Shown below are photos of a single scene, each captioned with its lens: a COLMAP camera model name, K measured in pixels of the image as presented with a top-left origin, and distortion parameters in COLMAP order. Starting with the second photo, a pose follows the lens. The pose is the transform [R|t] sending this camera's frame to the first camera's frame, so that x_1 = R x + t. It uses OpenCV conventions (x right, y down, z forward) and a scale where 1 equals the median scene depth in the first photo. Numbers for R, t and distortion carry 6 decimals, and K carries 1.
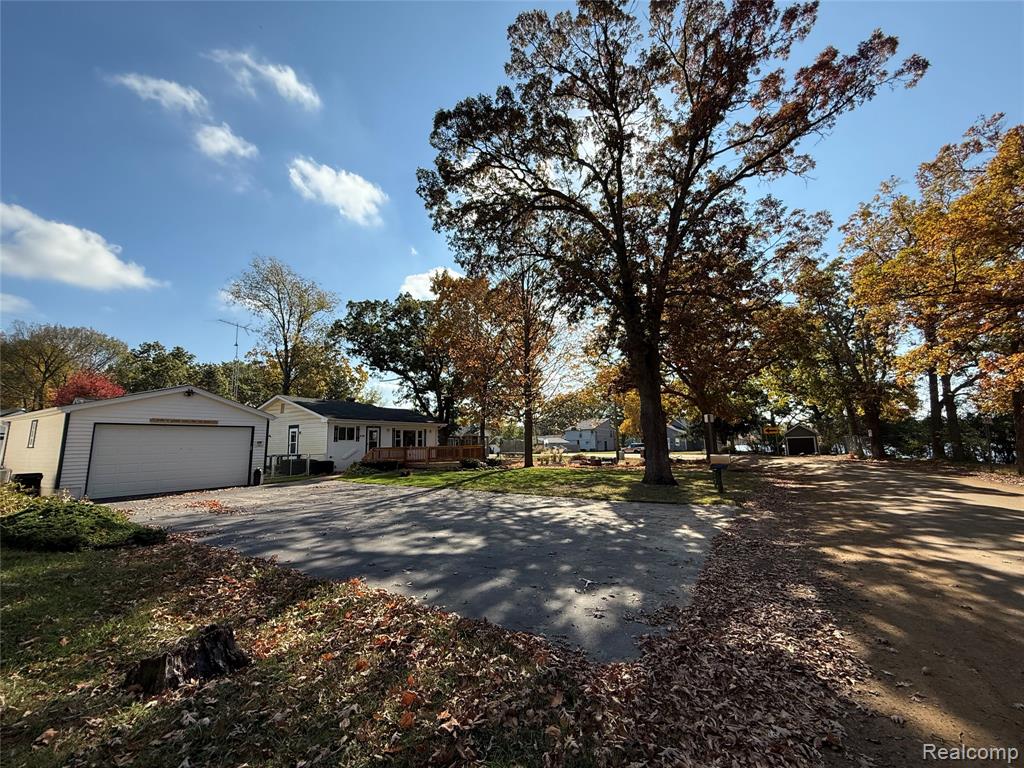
lens RADIAL K [[406.3, 0, 512.0], [0, 406.3, 384.0], [0, 0, 1]] dist [0.000371, -0.000087]
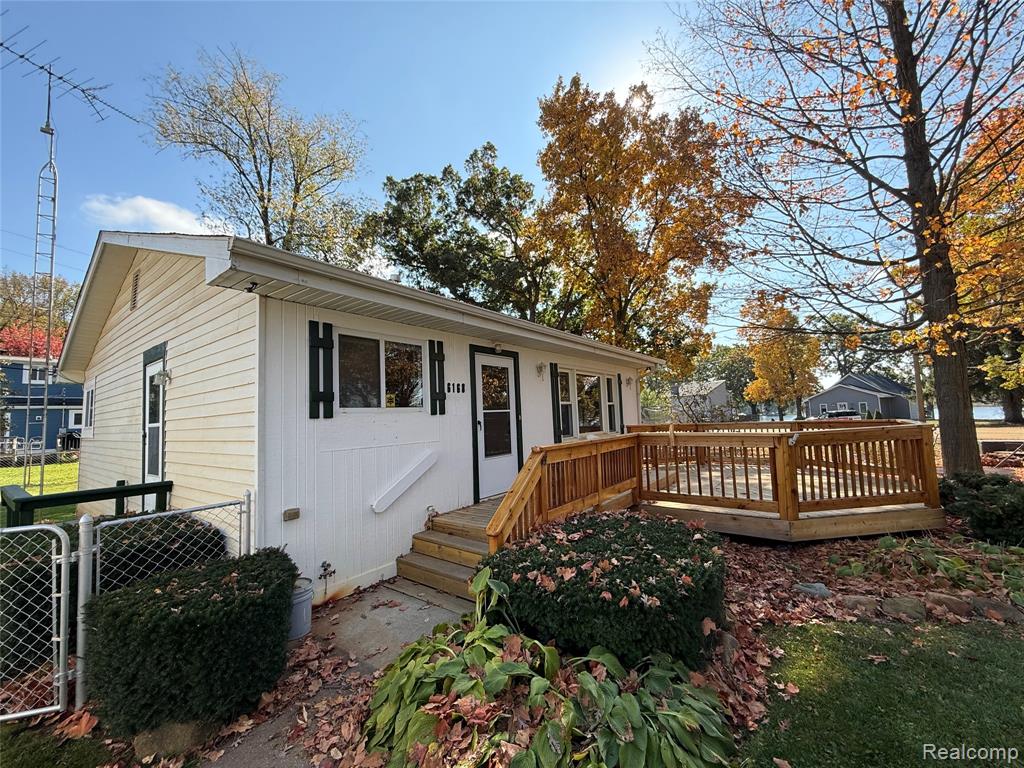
lens RADIAL K [[406.3, 0, 512.0], [0, 406.3, 384.0], [0, 0, 1]] dist [0.000371, -0.000087]
pose [[0.993587, -0.032931, -0.108164, -0.190204], [0.039828, 0.997267, 0.062228, 0.068291], [0.105819, -0.066137, 0.992184, 0.475606]]
